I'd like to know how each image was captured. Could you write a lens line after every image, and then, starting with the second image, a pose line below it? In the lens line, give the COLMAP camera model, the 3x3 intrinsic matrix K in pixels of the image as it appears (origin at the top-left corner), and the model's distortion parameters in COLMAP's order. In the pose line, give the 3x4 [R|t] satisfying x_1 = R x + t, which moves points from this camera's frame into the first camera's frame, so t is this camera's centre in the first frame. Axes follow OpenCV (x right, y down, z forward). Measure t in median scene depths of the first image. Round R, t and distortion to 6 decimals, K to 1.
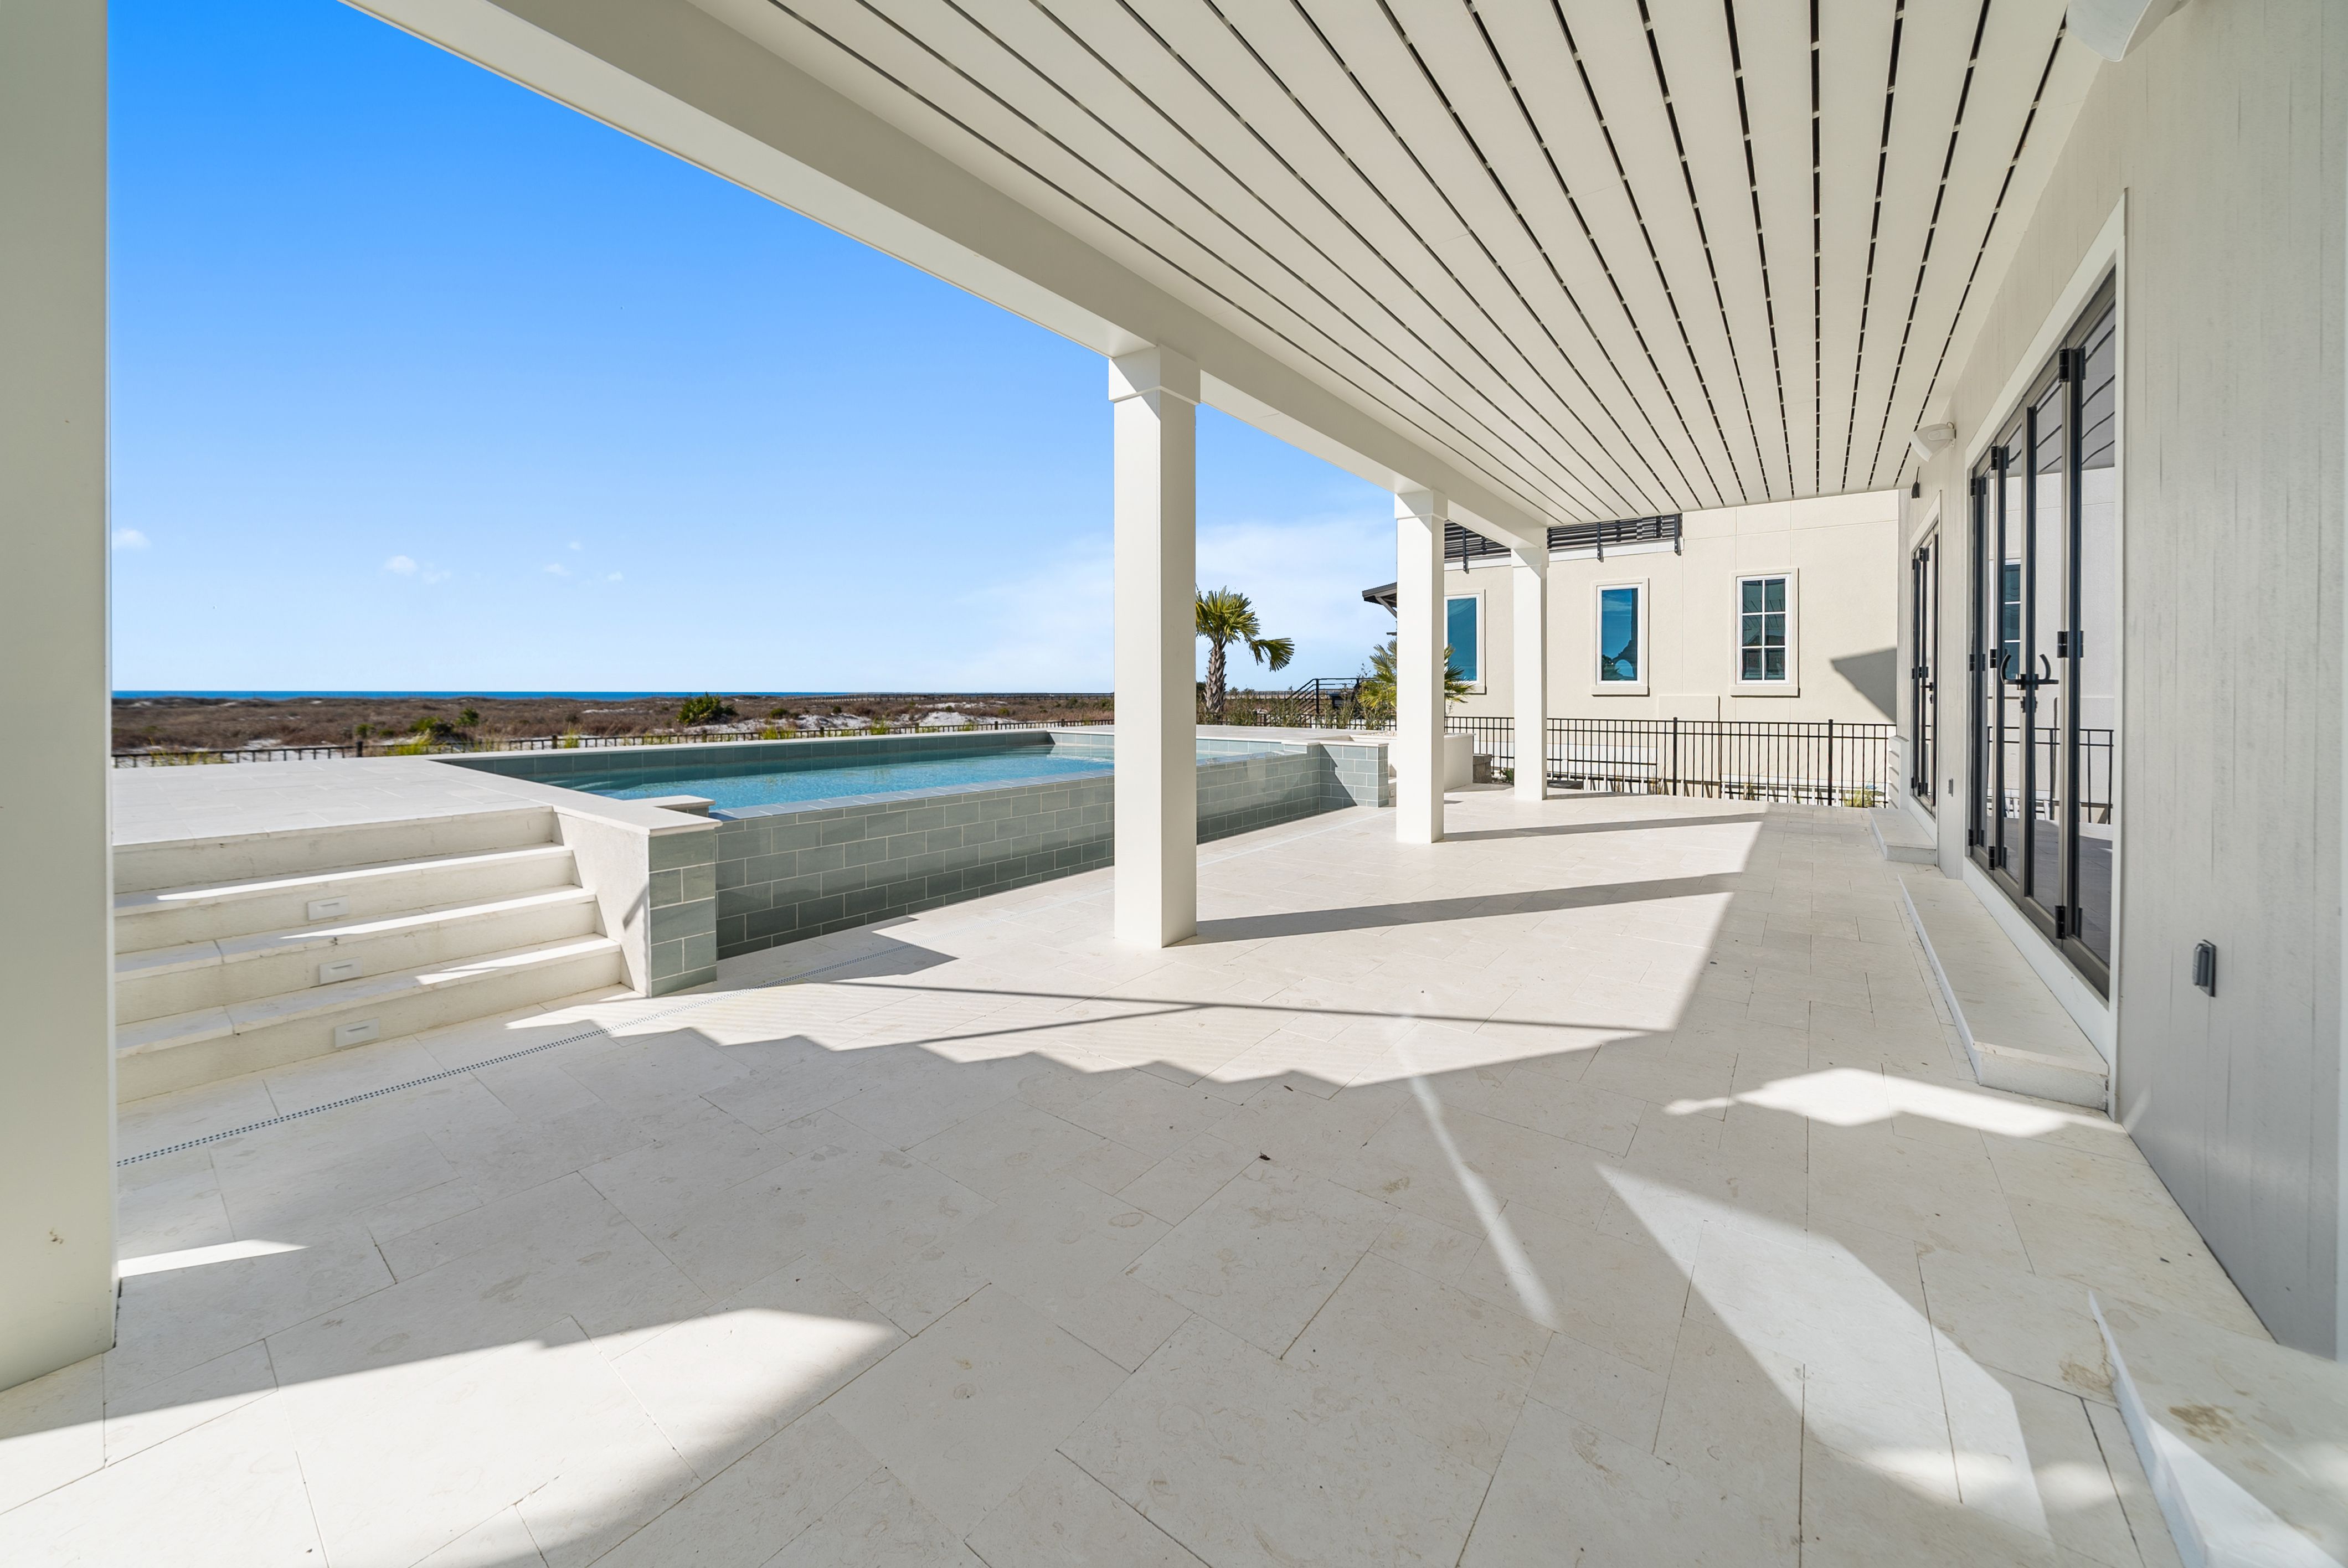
lens RADIAL K [[831.1, 0, 1169.0], [0, 831.1, 763.2], [0, 0, 1]] dist [-0.000375, -0.000169]
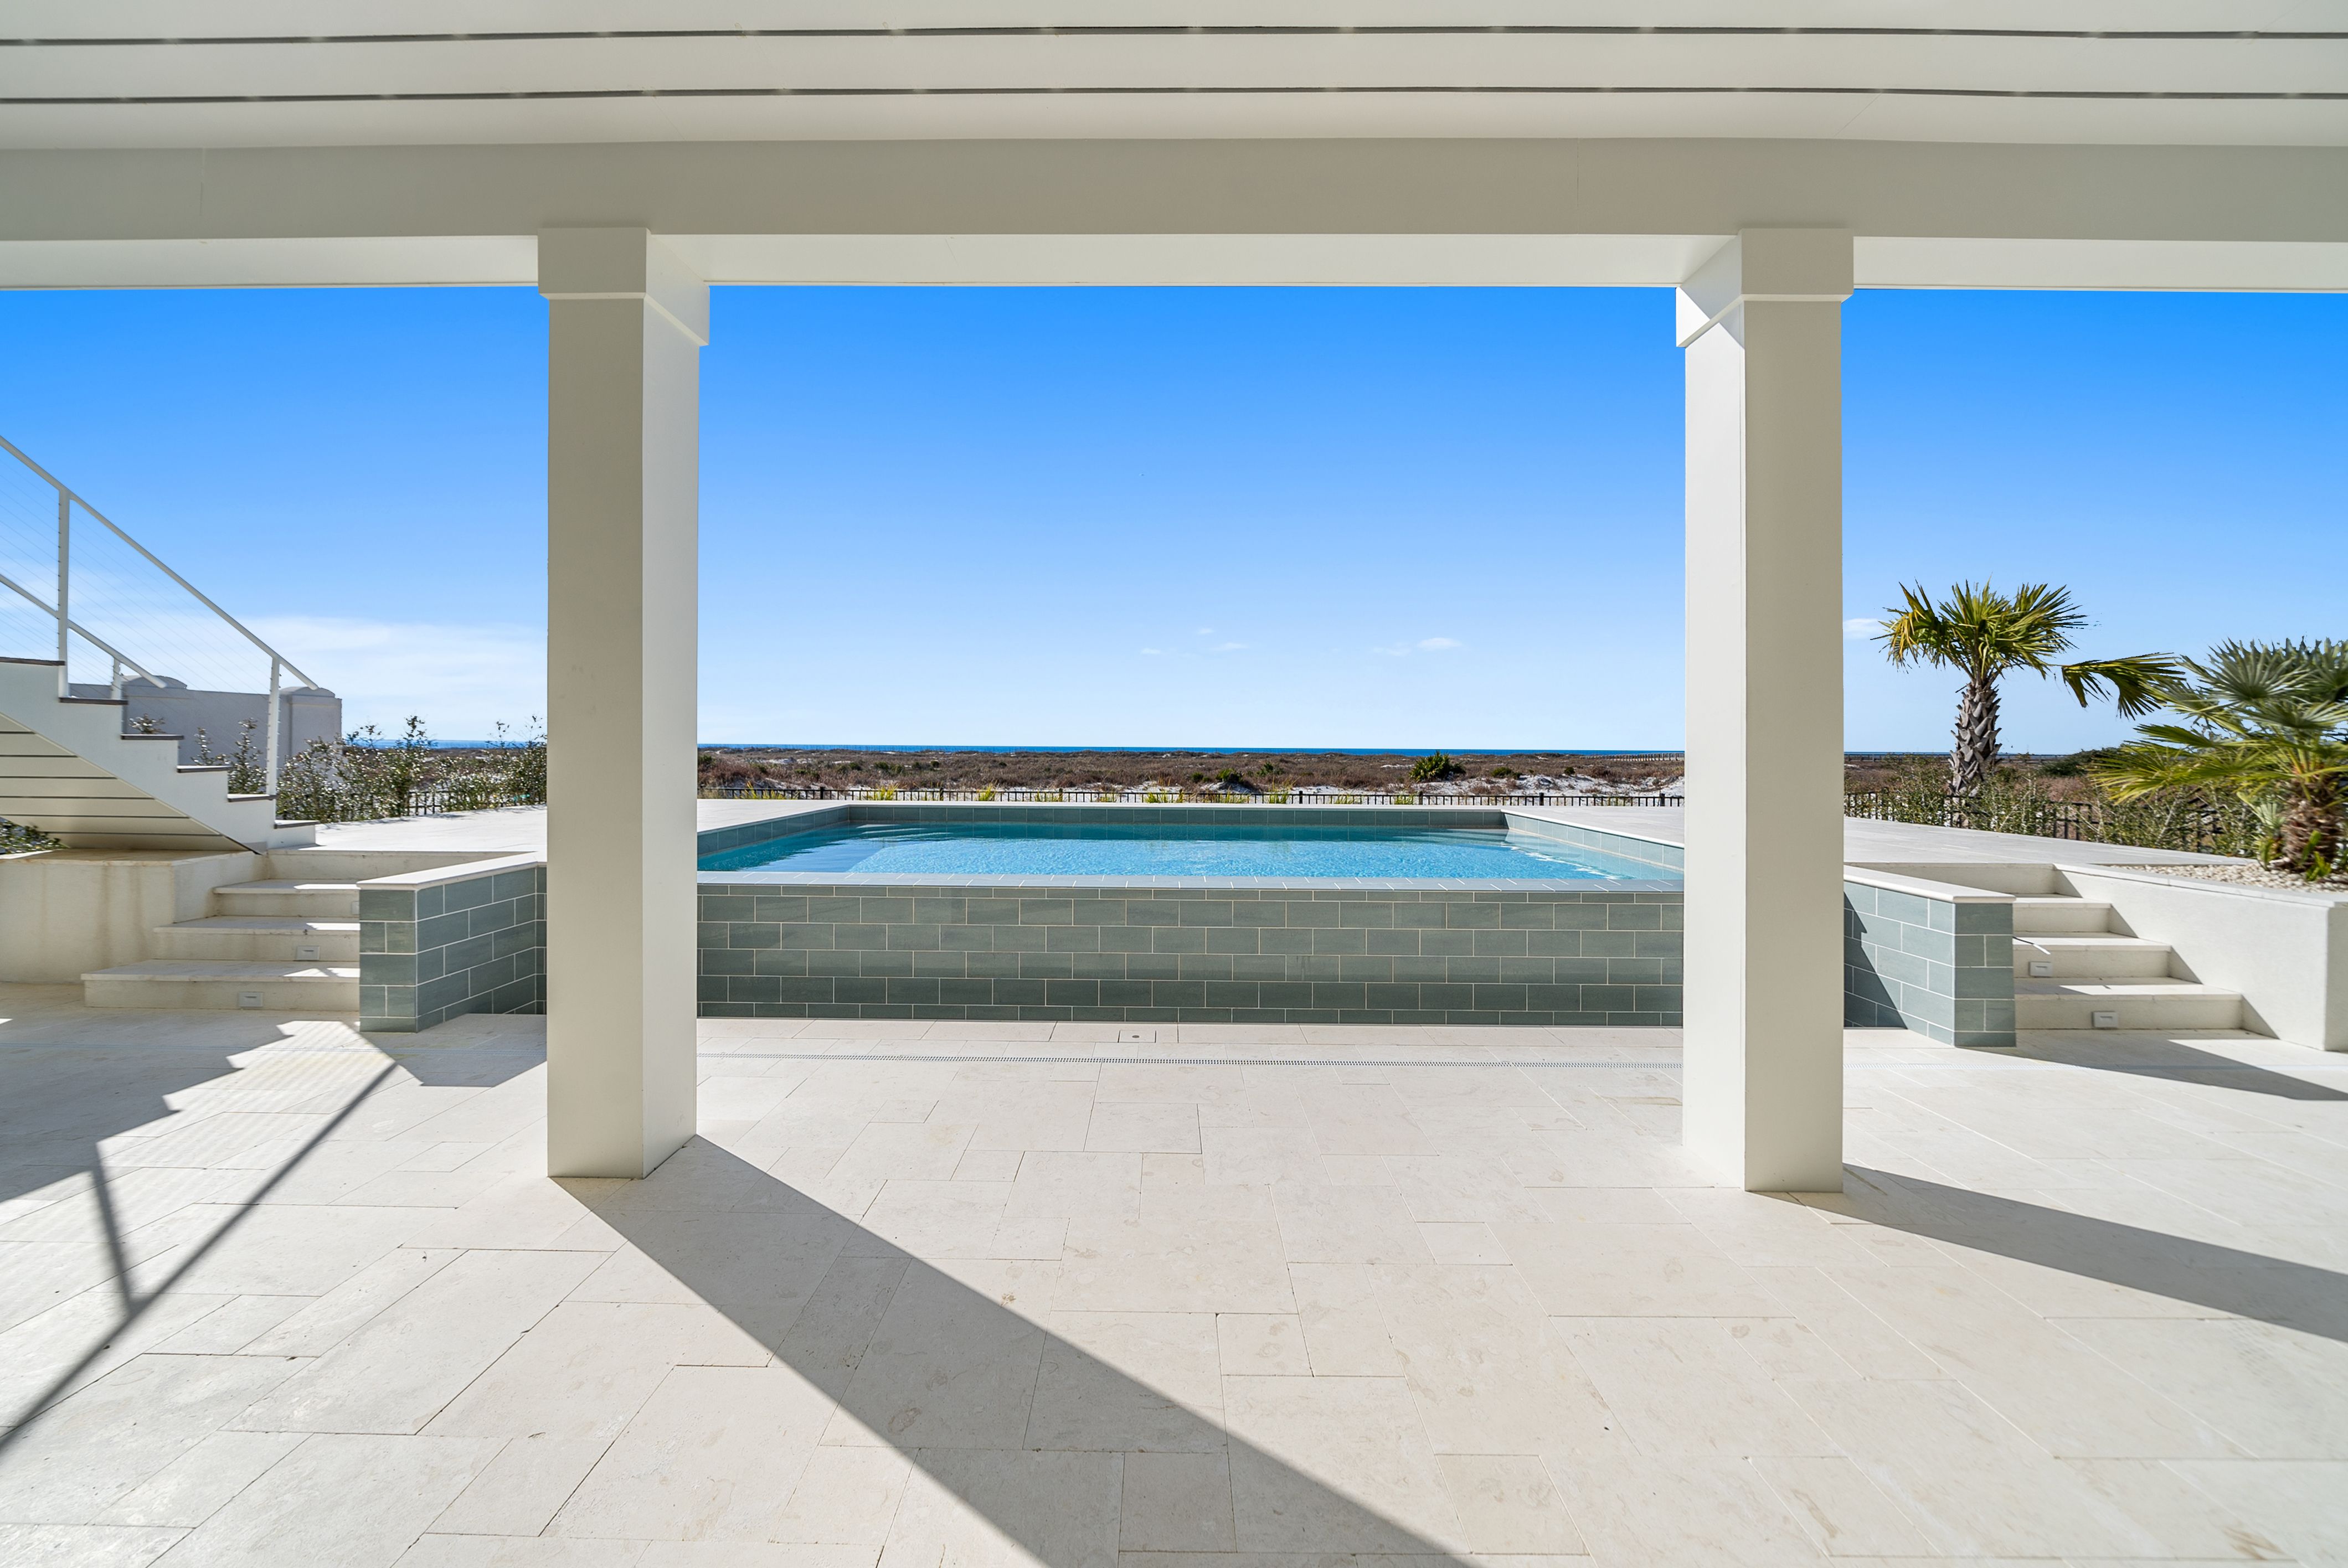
lens RADIAL K [[877.2, 0, 1172.3], [0, 877.2, 709.9], [0, 0, 1]] dist [-0.000872, -0.000043]
pose [[0.614168, -0.027729, -0.788688, 0.231525], [-0.074046, 0.992949, -0.092572, -0.028343], [0.785693, 0.115254, 0.607785, 0.249657]]
